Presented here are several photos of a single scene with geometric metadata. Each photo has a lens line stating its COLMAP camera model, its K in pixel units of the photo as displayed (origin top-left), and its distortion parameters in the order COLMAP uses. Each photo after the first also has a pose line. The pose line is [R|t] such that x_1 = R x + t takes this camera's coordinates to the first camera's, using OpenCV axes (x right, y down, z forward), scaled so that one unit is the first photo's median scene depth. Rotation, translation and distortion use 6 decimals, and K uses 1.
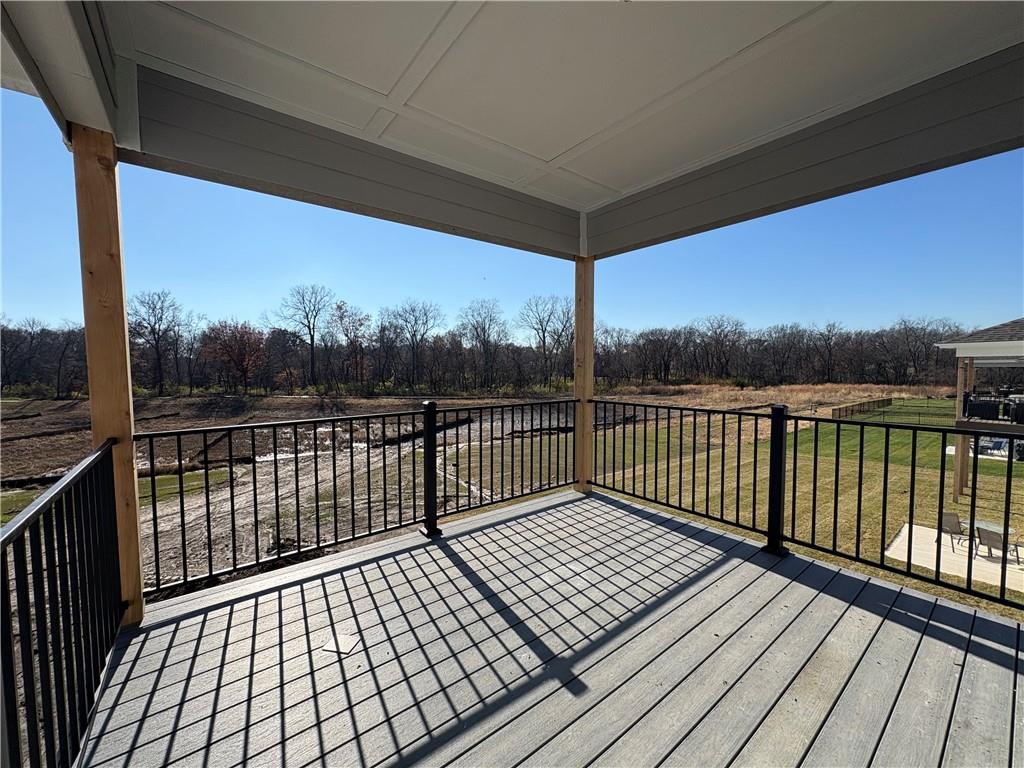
lens RADIAL K [[407.6, 0, 512.2], [0, 407.6, 383.5], [0, 0, 1]] dist [0.000093, 0.000109]
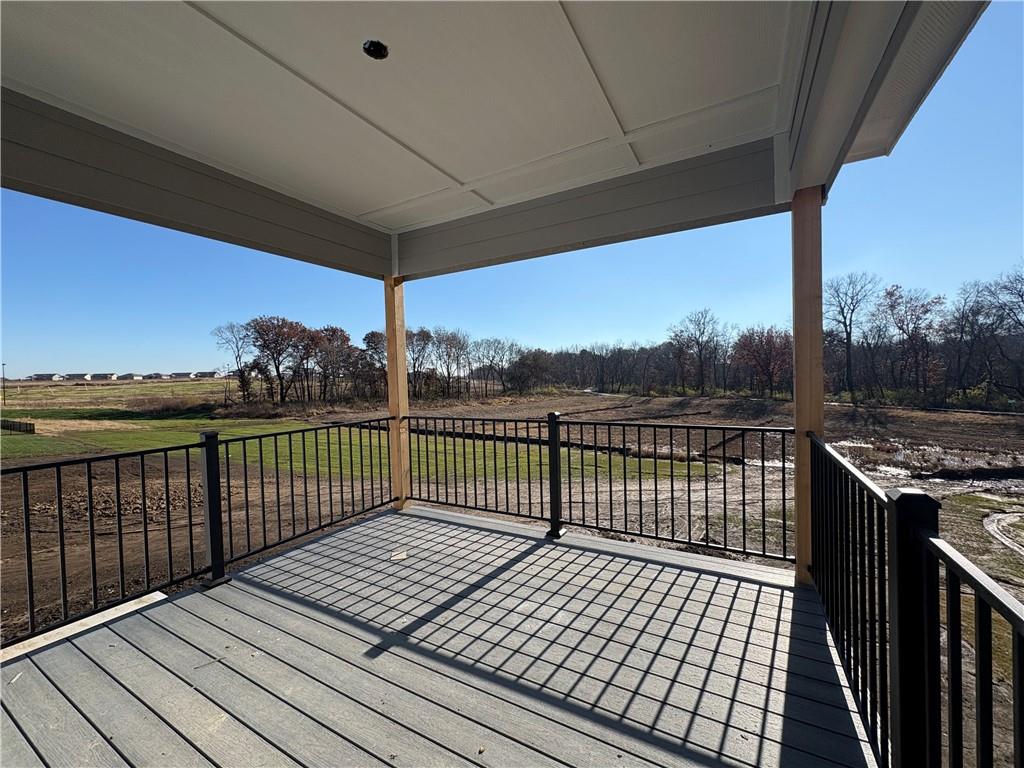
lens RADIAL K [[407.6, 0, 512.3], [0, 407.6, 384.7], [0, 0, 1]] dist [0.000093, 0.000109]
pose [[0.389867, 0.012332, -0.920789, 0.072278], [-0.018078, 0.999820, 0.005736, -0.003200], [0.920694, 0.014410, 0.390019, 0.045573]]
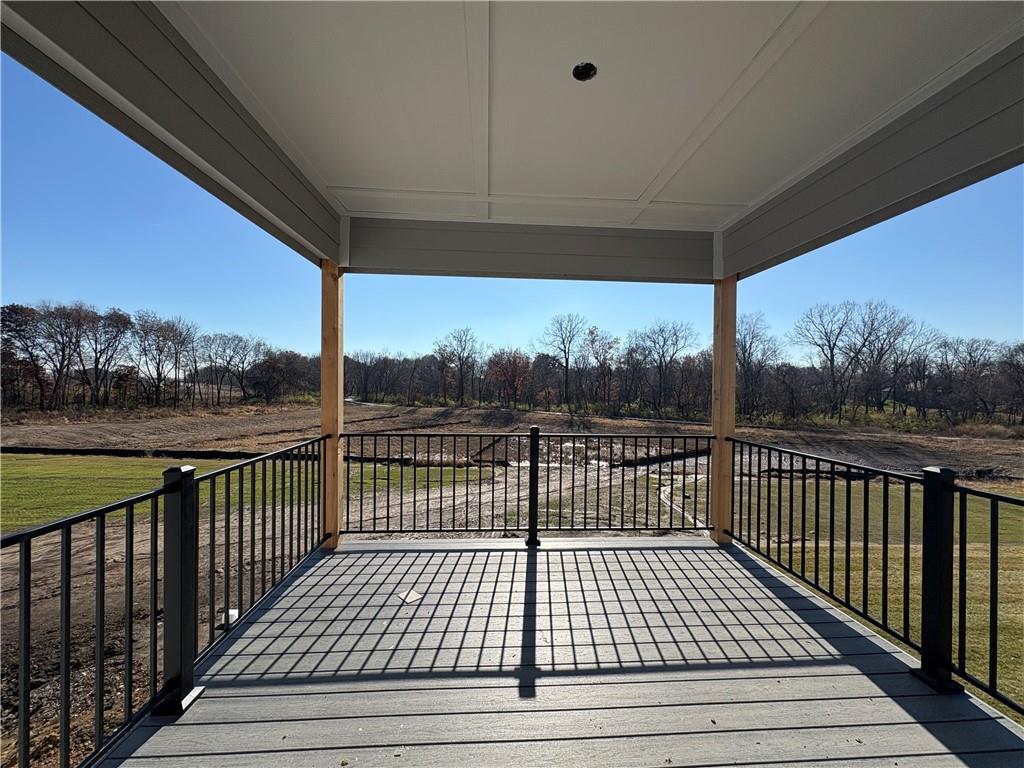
lens RADIAL K [[407.6, 0, 512.3], [0, 407.6, 385.1], [0, 0, 1]] dist [0.000093, 0.000109]
pose [[0.826606, 0.015726, -0.562561, 0.037706], [-0.042886, 0.998463, -0.035103, -0.002853], [0.561145, 0.053142, 0.826010, 0.000448]]
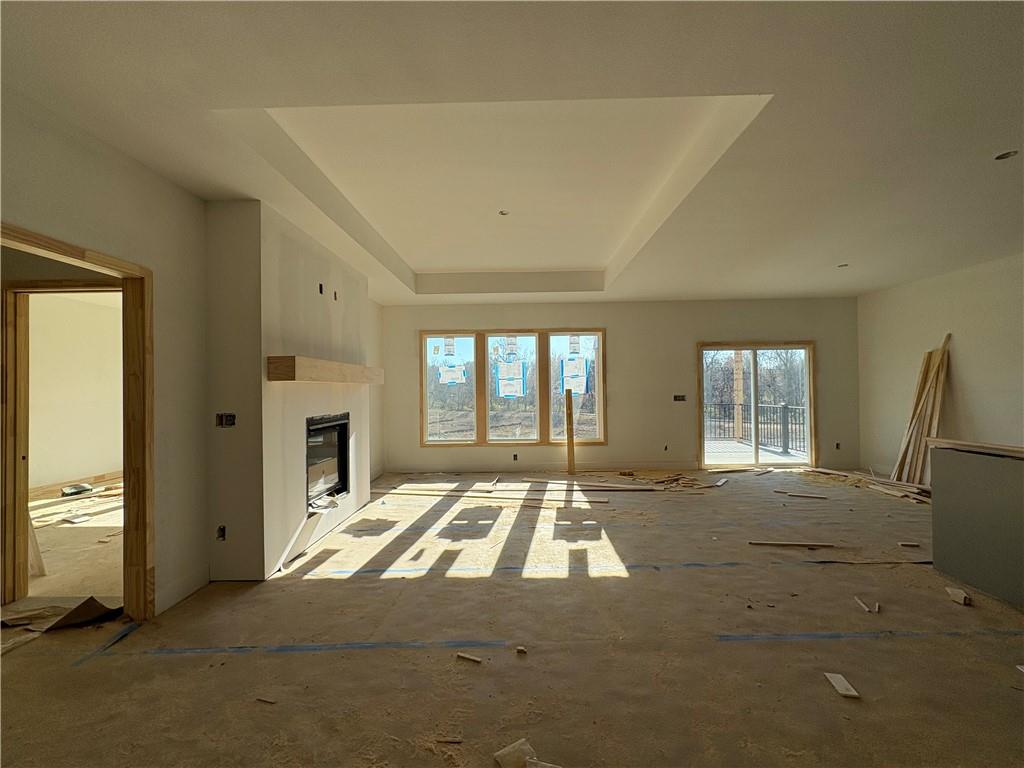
lens RADIAL K [[407.6, 0, 512.1], [0, 407.6, 384.4], [0, 0, 1]] dist [0.000093, 0.000109]
pose [[0.776011, -0.010029, -0.630640, 0.085581], [-0.023409, 0.998727, -0.044687, 0.007931], [0.630285, 0.049440, 0.774788, -0.229188]]
